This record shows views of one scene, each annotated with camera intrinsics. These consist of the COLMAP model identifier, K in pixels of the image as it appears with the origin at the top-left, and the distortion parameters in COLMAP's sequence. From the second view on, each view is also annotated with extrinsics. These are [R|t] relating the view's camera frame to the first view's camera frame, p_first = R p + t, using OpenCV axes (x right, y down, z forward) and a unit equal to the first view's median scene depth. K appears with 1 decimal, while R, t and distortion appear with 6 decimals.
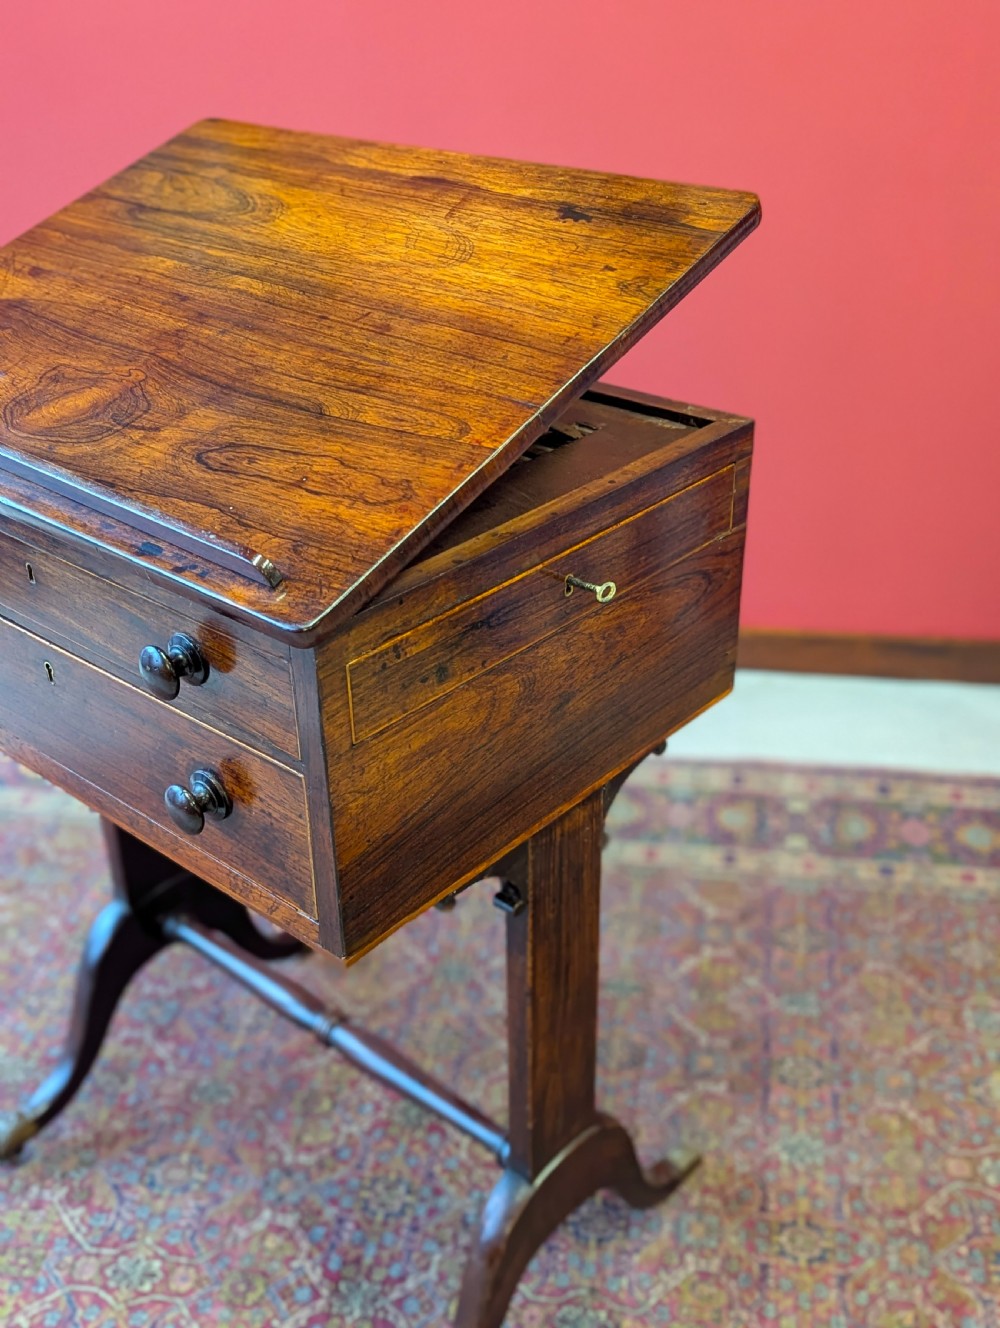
lens RADIAL K [[1422.1, 0, 518.5], [0, 1422.1, 643.8], [0, 0, 1]] dist [0.017067, 0.035018]
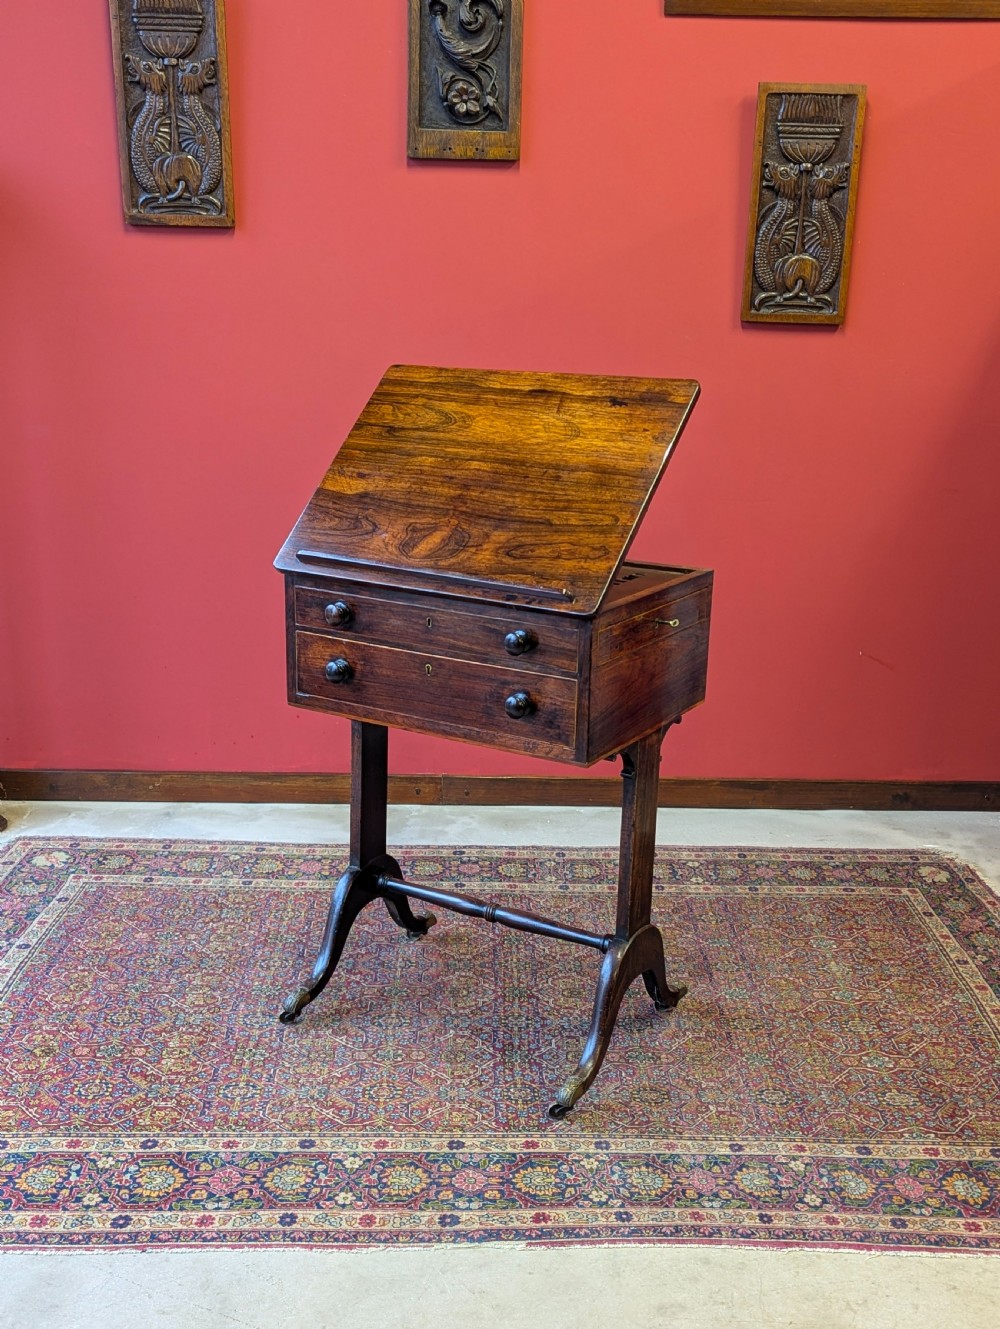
lens RADIAL K [[1441.9, 0, 507.6], [0, 1441.9, 659.0], [0, 0, 1]] dist [0.042281, 0.022472]
pose [[0.985310, -0.007141, 0.170626, -0.413253], [0.048110, 0.970266, -0.237212, 0.382524], [-0.163858, 0.241937, 0.956356, -0.839493]]
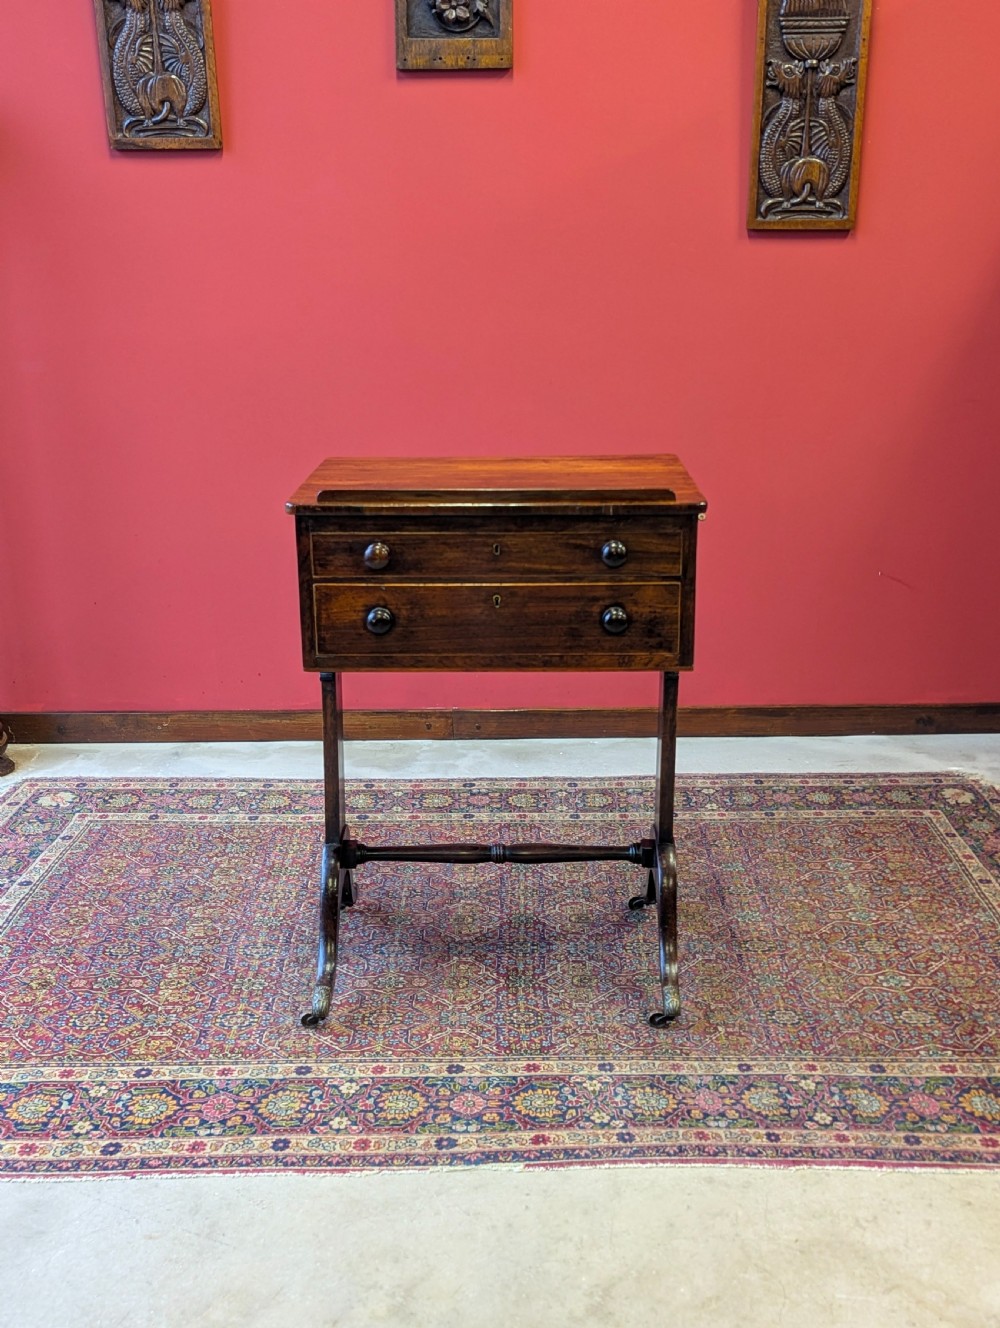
lens RADIAL K [[1439.7, 0, 502.1], [0, 1439.7, 651.1], [0, 0, 1]] dist [0.054788, -0.003788]
pose [[0.989616, -0.034848, 0.139446, -0.353142], [0.064873, 0.974018, -0.216978, 0.422849], [-0.128261, 0.223772, 0.966165, -0.782367]]
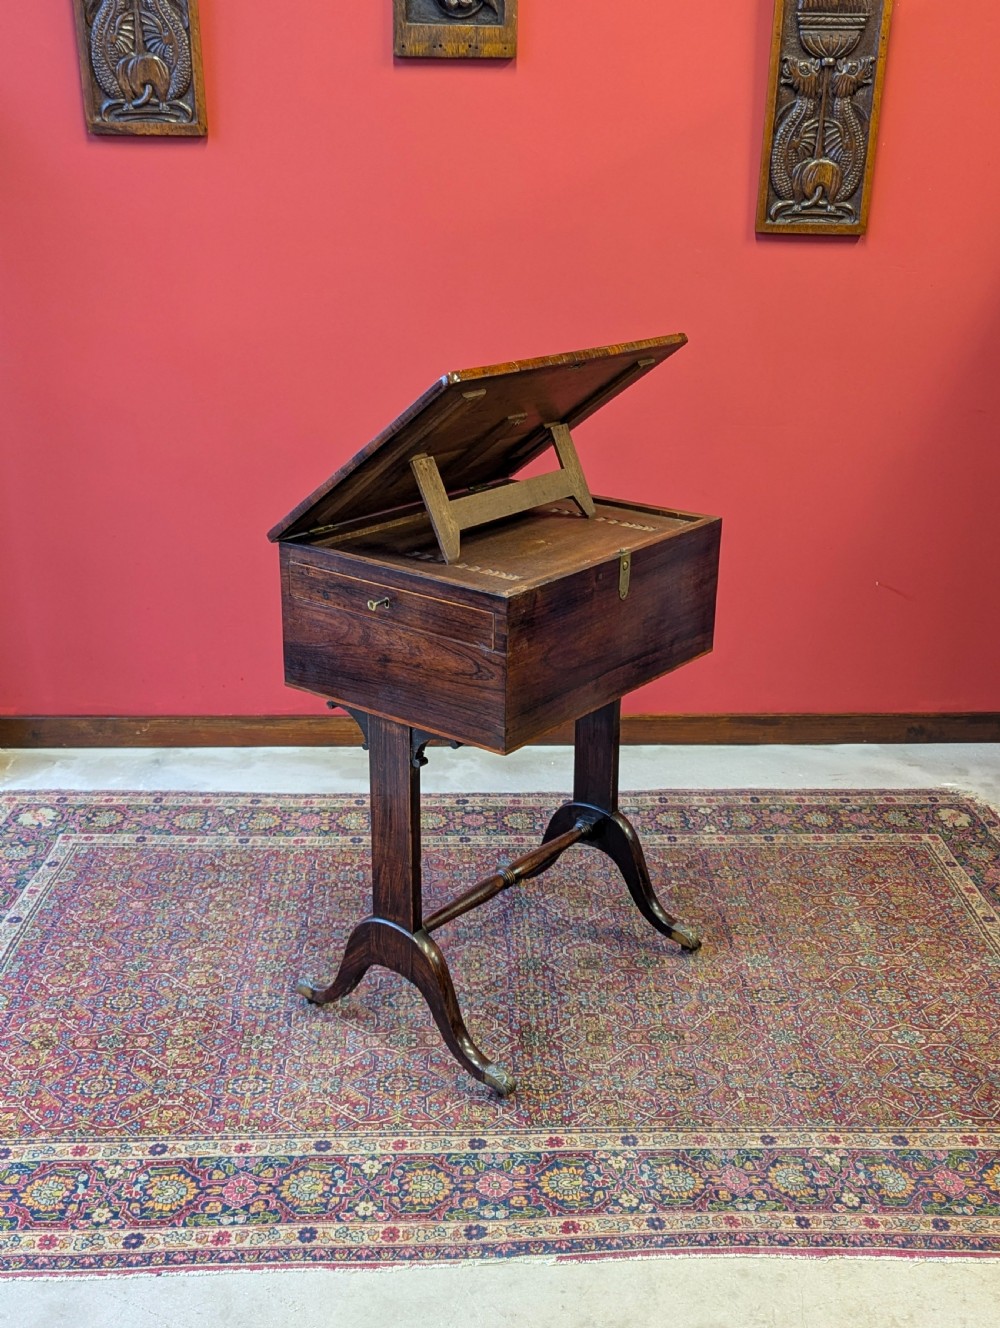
lens RADIAL K [[1451.3, 0, 500.5], [0, 1451.3, 661.3], [0, 0, 1]] dist [0.040566, 0.021266]
pose [[0.982959, -0.037432, 0.179972, -0.435455], [0.064536, 0.987001, -0.147190, 0.247349], [-0.172123, 0.156296, 0.972597, -0.762268]]
